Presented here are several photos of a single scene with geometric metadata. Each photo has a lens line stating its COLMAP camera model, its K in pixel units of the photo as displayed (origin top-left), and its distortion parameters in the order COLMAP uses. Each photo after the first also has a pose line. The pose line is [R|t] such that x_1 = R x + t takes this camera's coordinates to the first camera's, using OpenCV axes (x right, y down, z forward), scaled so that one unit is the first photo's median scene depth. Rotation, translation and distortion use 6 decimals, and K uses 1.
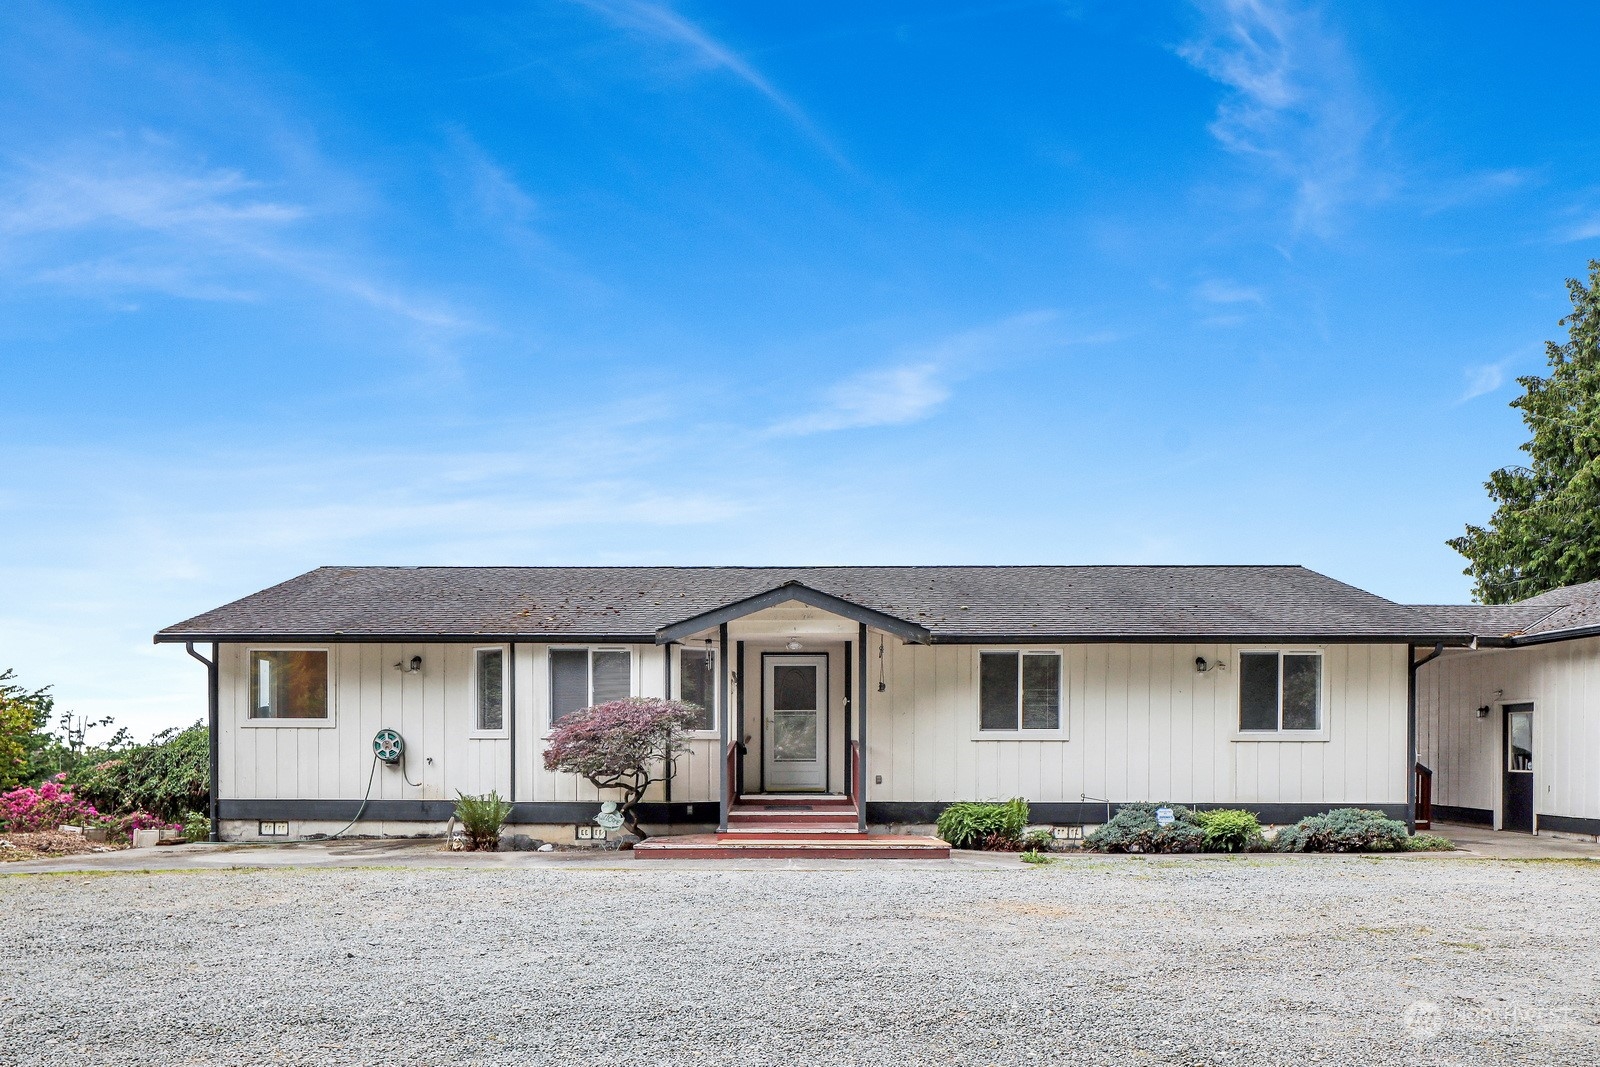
lens RADIAL K [[1148.3, 0, 800.0], [0, 1148.3, 533.5], [0, 0, 1]] dist [-0.002589, 0.000316]
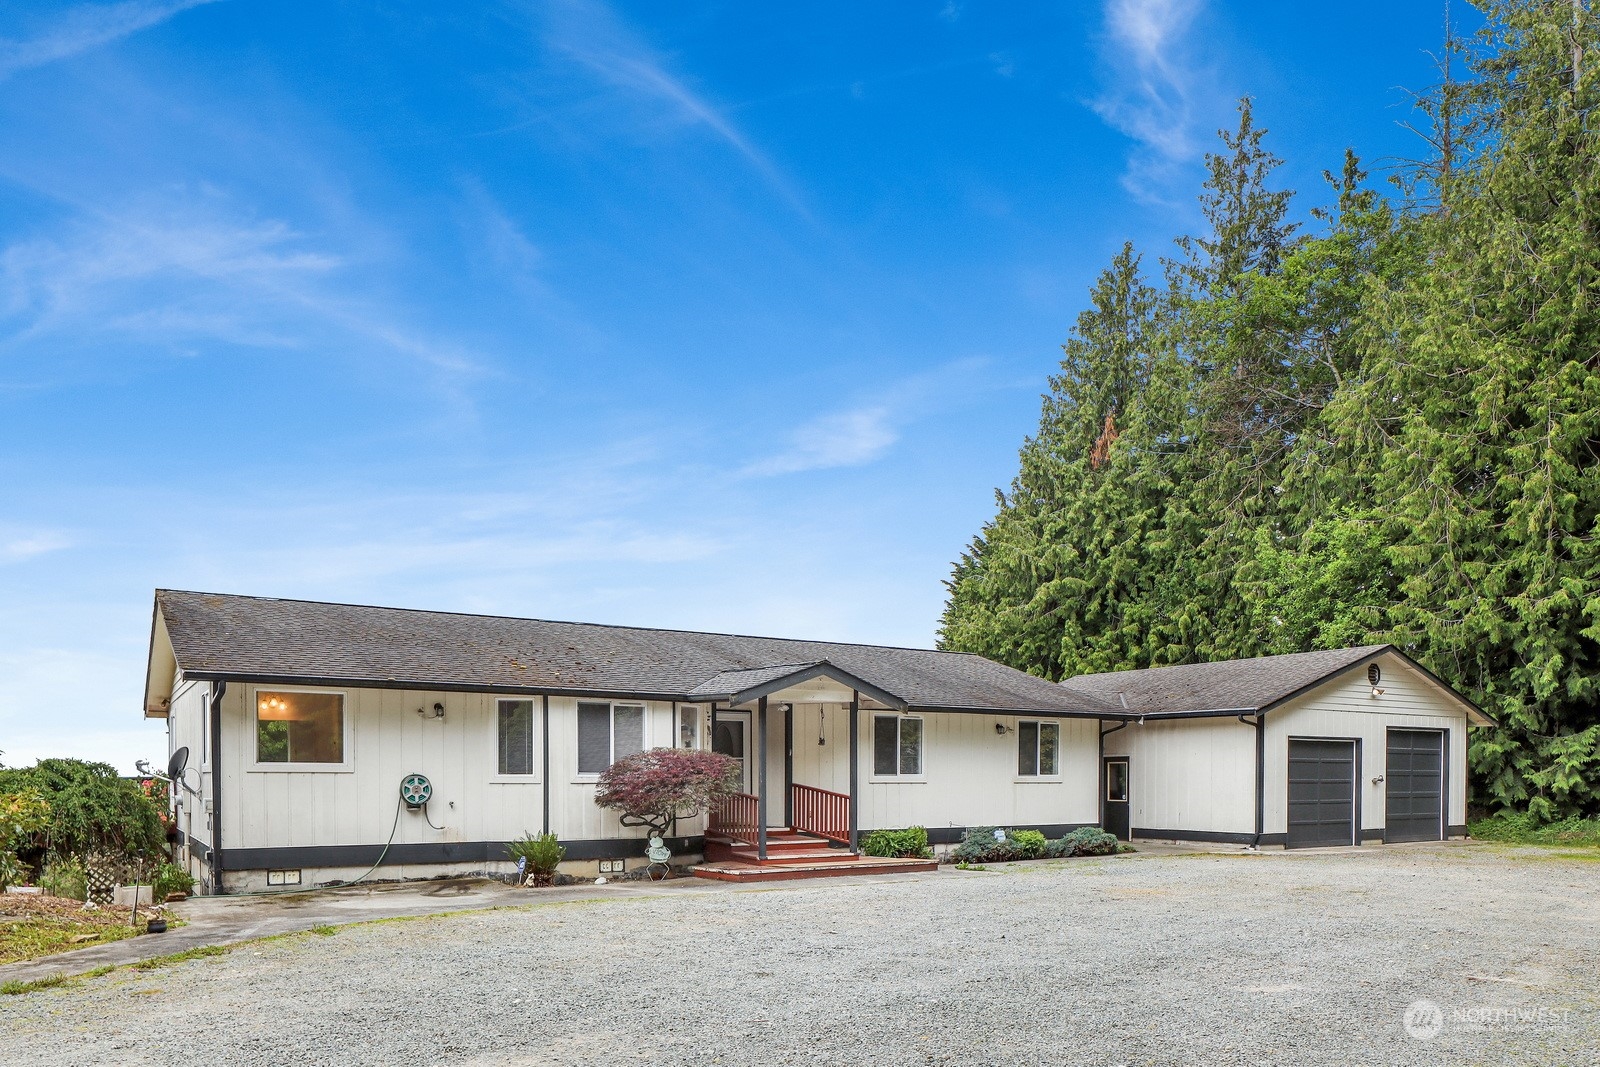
lens RADIAL K [[1148.3, 0, 800.0], [0, 1148.3, 533.5], [0, 0, 1]] dist [-0.002589, 0.000316]
pose [[0.818718, 0.117242, 0.562099, -0.686010], [-0.104580, 0.993006, -0.054795, -0.023500], [-0.564592, -0.013922, 0.825253, -0.039824]]
